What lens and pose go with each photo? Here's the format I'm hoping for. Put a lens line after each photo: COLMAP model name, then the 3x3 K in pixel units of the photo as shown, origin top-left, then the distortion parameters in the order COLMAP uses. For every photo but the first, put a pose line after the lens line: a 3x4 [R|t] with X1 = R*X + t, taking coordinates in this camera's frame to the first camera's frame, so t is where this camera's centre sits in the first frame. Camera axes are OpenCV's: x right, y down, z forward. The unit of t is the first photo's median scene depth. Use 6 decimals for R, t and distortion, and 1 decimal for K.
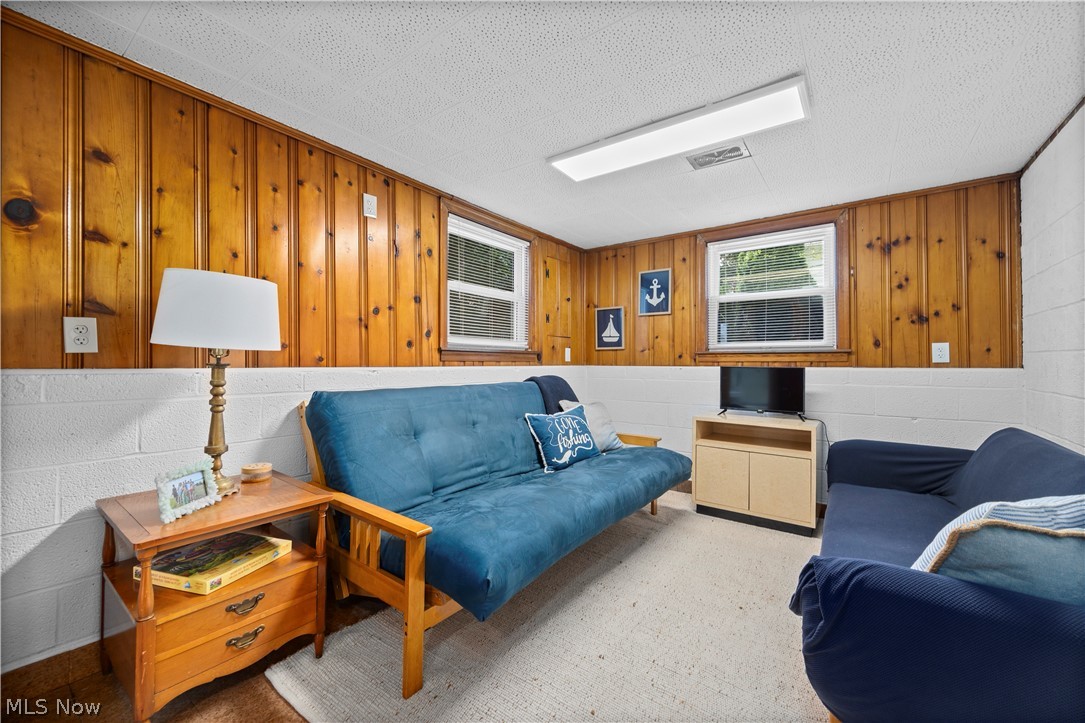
lens RADIAL K [[421.3, 0, 540.6], [0, 421.3, 373.2], [0, 0, 1]] dist [0.001046, 0.000140]
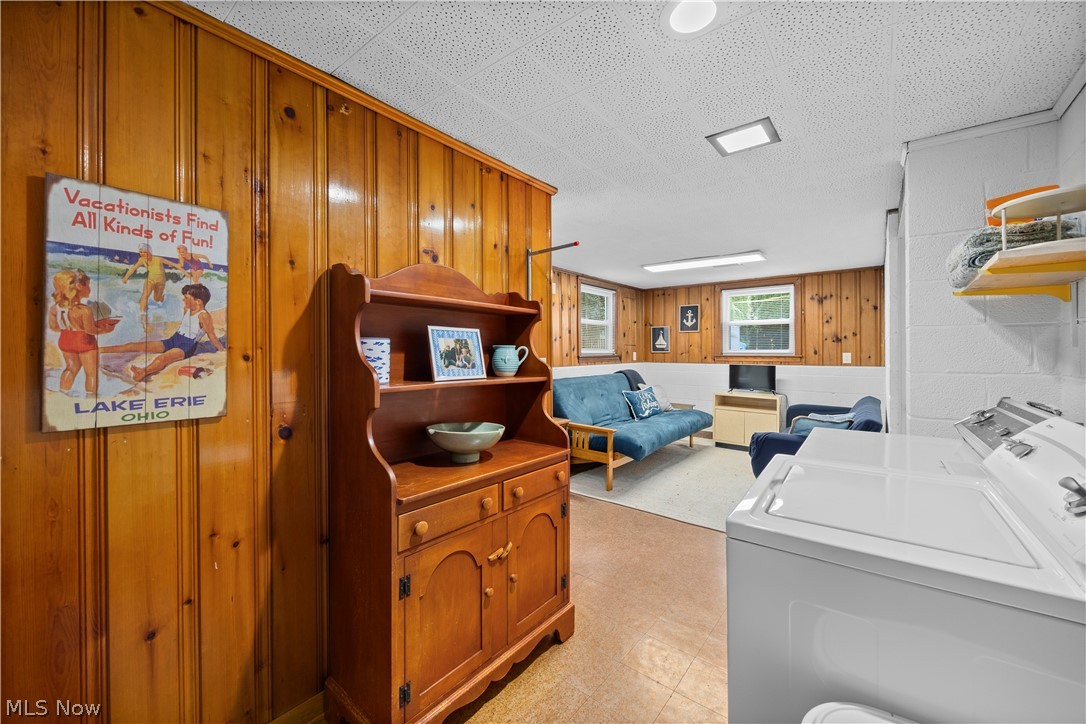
lens RADIAL K [[418.9, 0, 543.0], [0, 418.9, 362.0], [0, 0, 1]] dist [-0.002248, -0.000065]
pose [[0.999450, -0.001997, -0.033095, -0.309434], [0.002112, 0.999992, 0.003440, -0.036262], [0.033088, -0.003508, 0.999446, -0.819108]]
